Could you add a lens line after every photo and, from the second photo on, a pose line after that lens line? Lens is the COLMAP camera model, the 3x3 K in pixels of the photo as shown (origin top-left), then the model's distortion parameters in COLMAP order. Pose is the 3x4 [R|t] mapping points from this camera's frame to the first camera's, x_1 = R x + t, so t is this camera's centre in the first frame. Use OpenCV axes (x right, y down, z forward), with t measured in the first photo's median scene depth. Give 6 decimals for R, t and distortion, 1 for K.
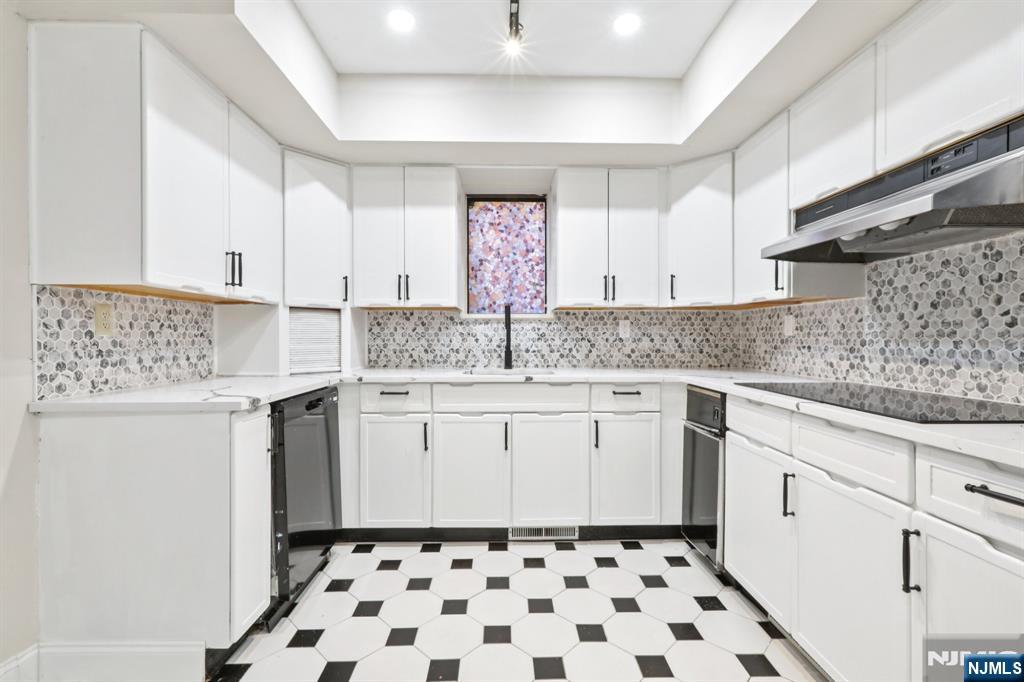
lens RADIAL K [[455.2, 0, 514.2], [0, 455.2, 344.5], [0, 0, 1]] dist [0.000684, 0.000464]
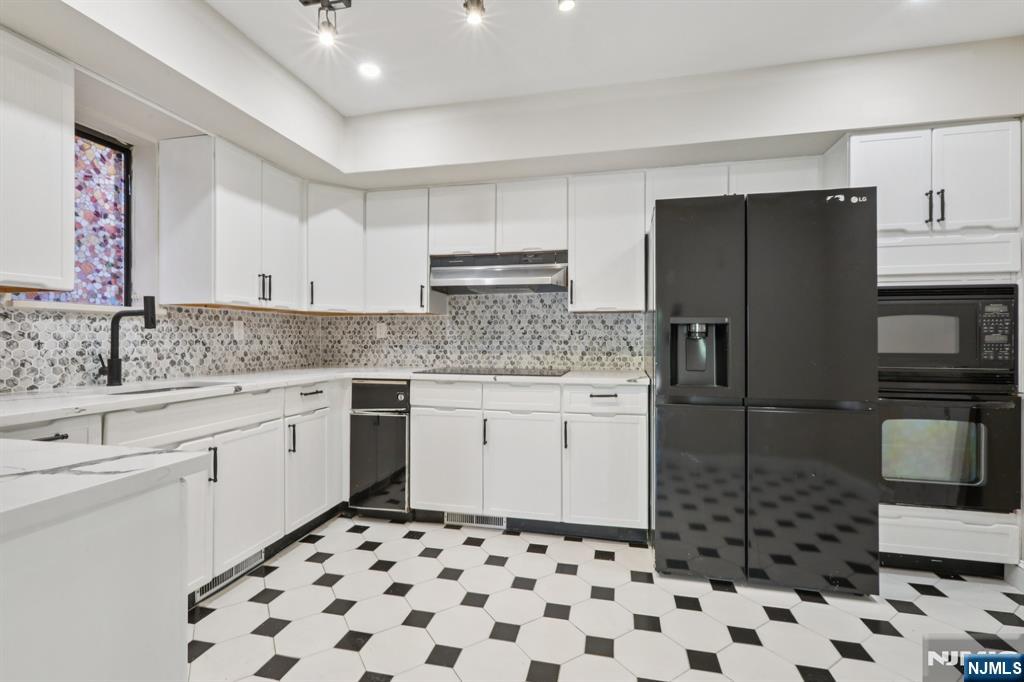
lens RADIAL K [[455.2, 0, 514.2], [0, 455.2, 344.5], [0, 0, 1]] dist [0.000684, 0.000464]
pose [[0.251079, -0.012855, 0.967881, -0.532676], [0.015554, 0.999836, 0.009244, -0.005593], [-0.967842, 0.012733, 0.251238, 0.240140]]
